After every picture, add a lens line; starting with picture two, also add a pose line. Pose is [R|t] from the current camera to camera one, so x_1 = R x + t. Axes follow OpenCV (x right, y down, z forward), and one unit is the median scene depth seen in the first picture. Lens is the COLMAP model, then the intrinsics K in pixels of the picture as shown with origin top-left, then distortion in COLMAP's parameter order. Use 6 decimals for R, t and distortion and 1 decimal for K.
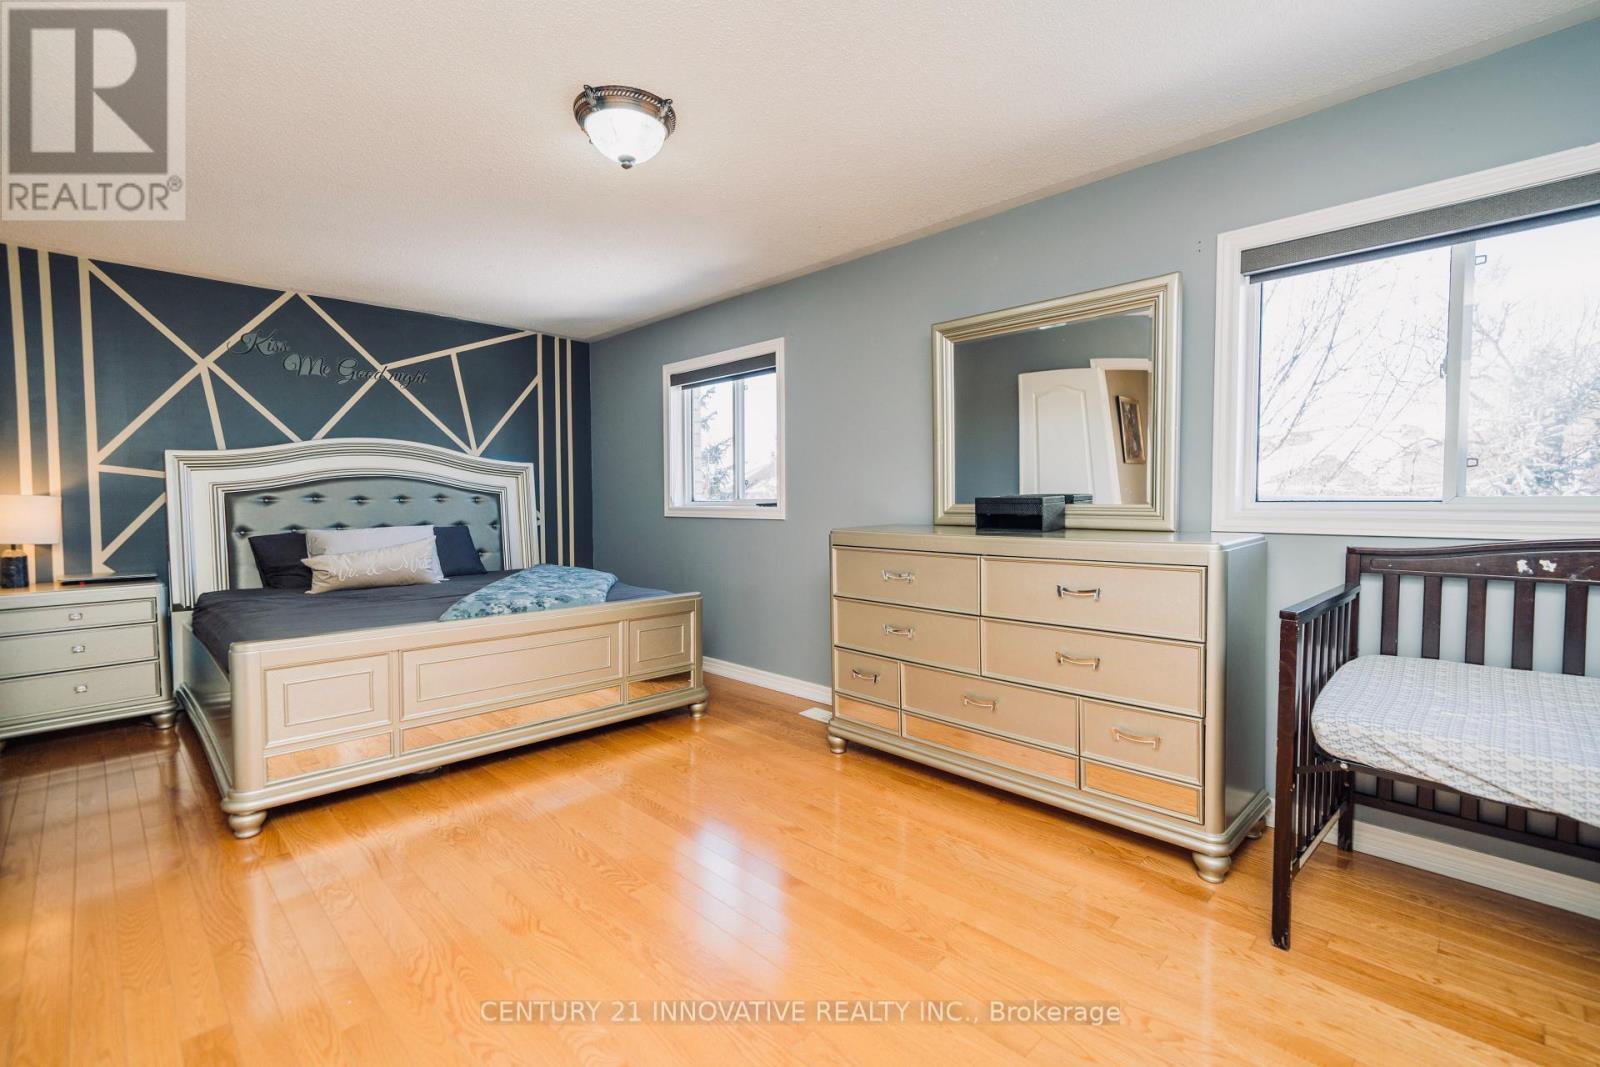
lens RADIAL K [[724.3, 0, 800.1], [0, 724.3, 527.9], [0, 0, 1]] dist [0.010087, 0.001613]
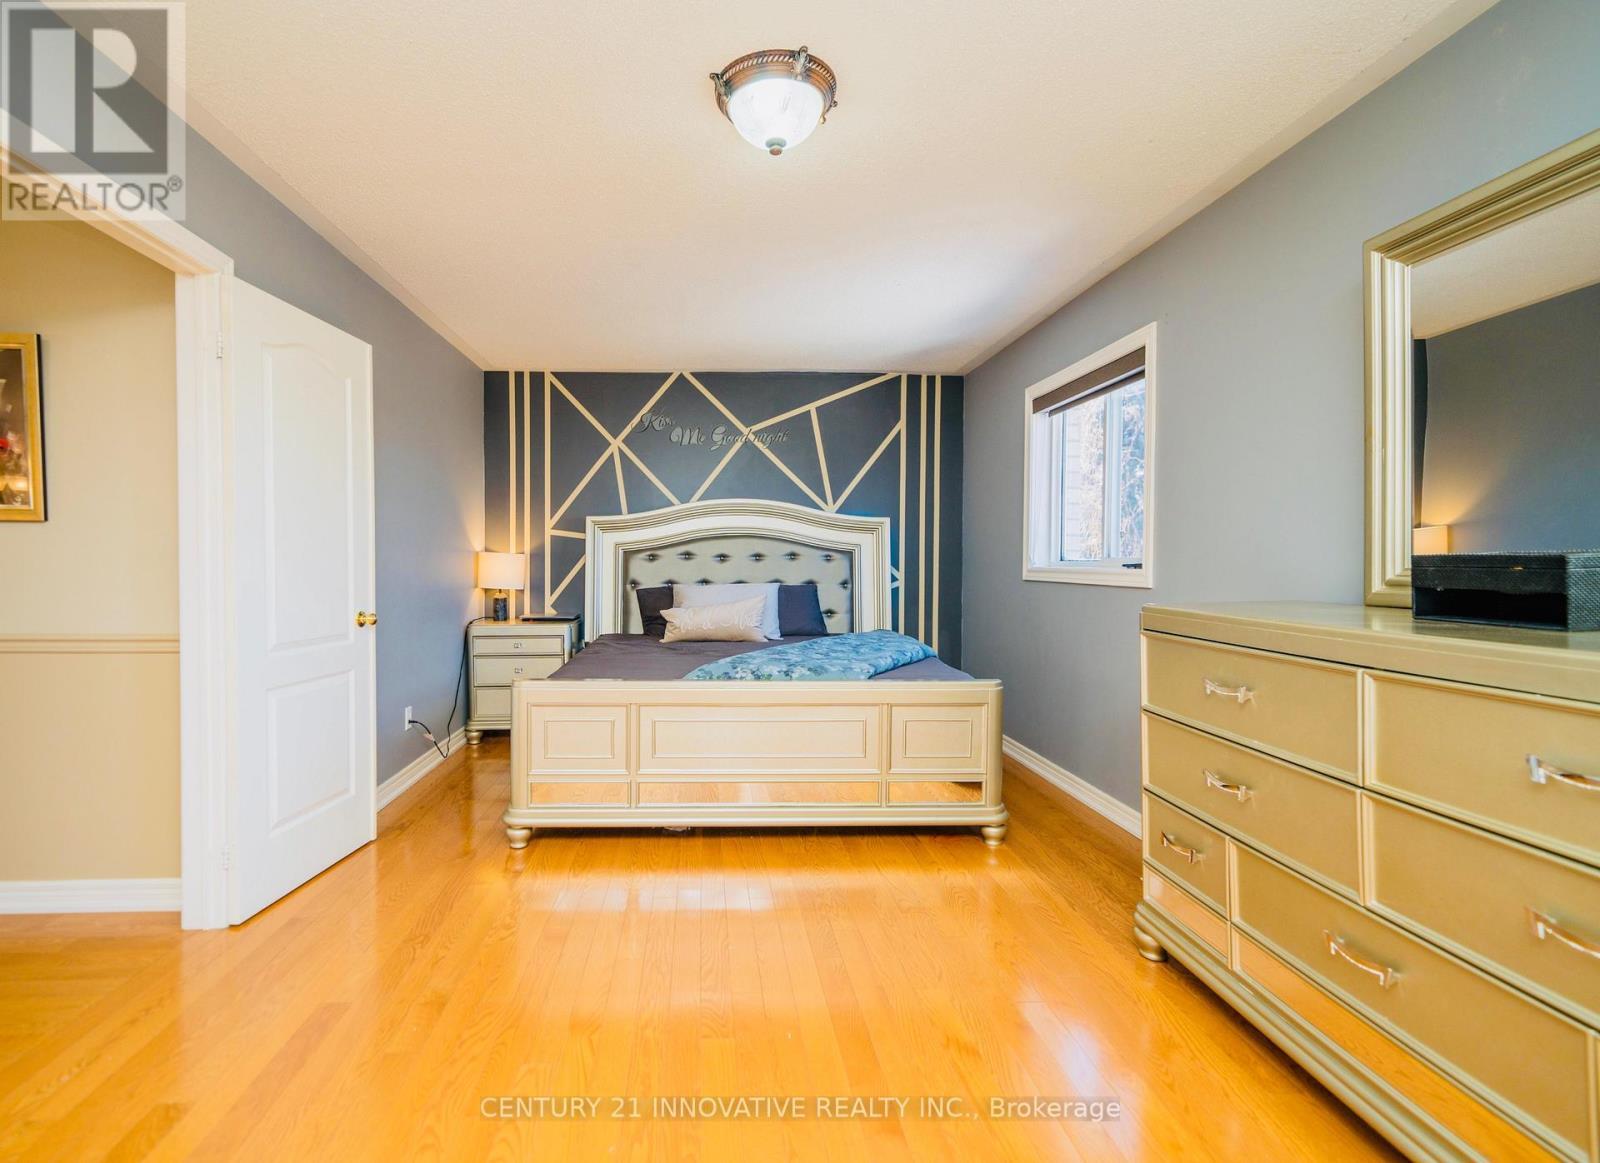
lens RADIAL K [[780.5, 0, 800.1], [0, 780.5, 578.1], [0, 0, 1]] dist [0.003741, 0.000173]
pose [[0.725893, 0.020892, -0.687490, 0.273764], [-0.031324, 0.999506, -0.002699, -0.009438], [0.687094, 0.023494, 0.726189, 0.266952]]
